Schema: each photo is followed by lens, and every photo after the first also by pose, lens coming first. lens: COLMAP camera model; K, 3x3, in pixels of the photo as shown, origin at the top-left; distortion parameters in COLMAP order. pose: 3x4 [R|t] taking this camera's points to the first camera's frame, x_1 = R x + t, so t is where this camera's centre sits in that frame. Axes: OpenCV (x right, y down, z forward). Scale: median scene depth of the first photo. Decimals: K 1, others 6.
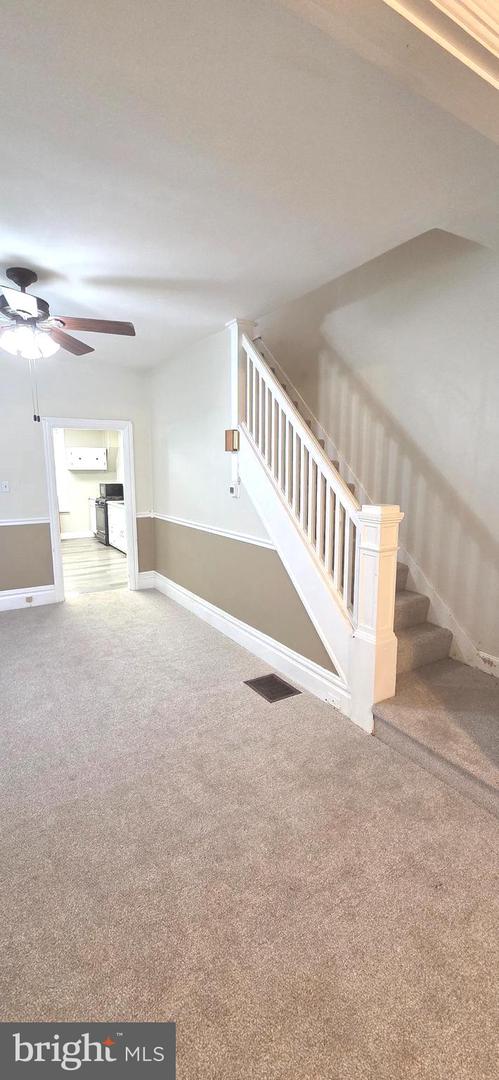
lens RADIAL K [[442.8, 0, 247.4], [0, 442.8, 535.7], [0, 0, 1]] dist [-0.000257, -0.001602]
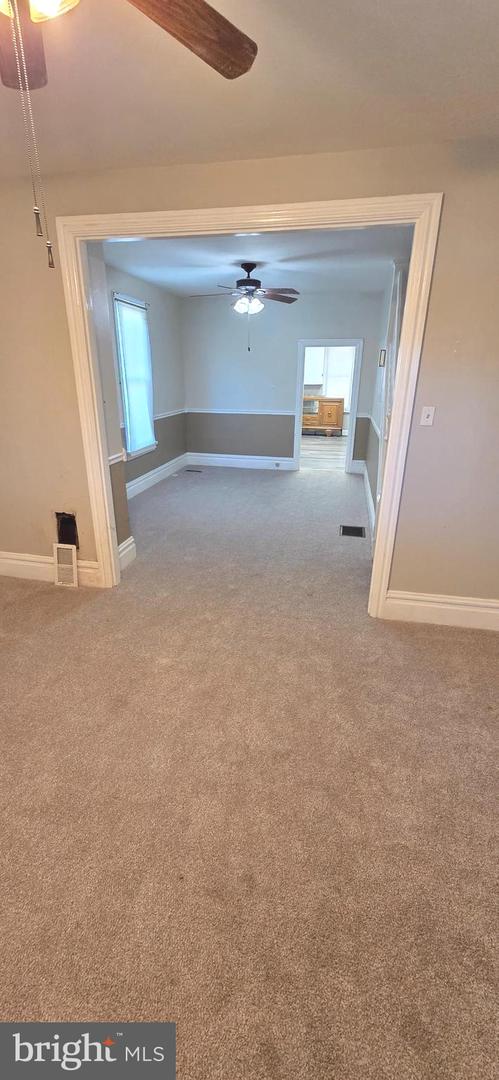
lens RADIAL K [[442.8, 0, 251.1], [0, 442.8, 540.7], [0, 0, 1]] dist [-0.000257, -0.001602]
pose [[0.725334, 0.258903, -0.637856, 0.509050], [-0.121291, 0.960150, 0.251795, 0.018338], [0.677628, -0.105270, 0.727832, -0.230223]]
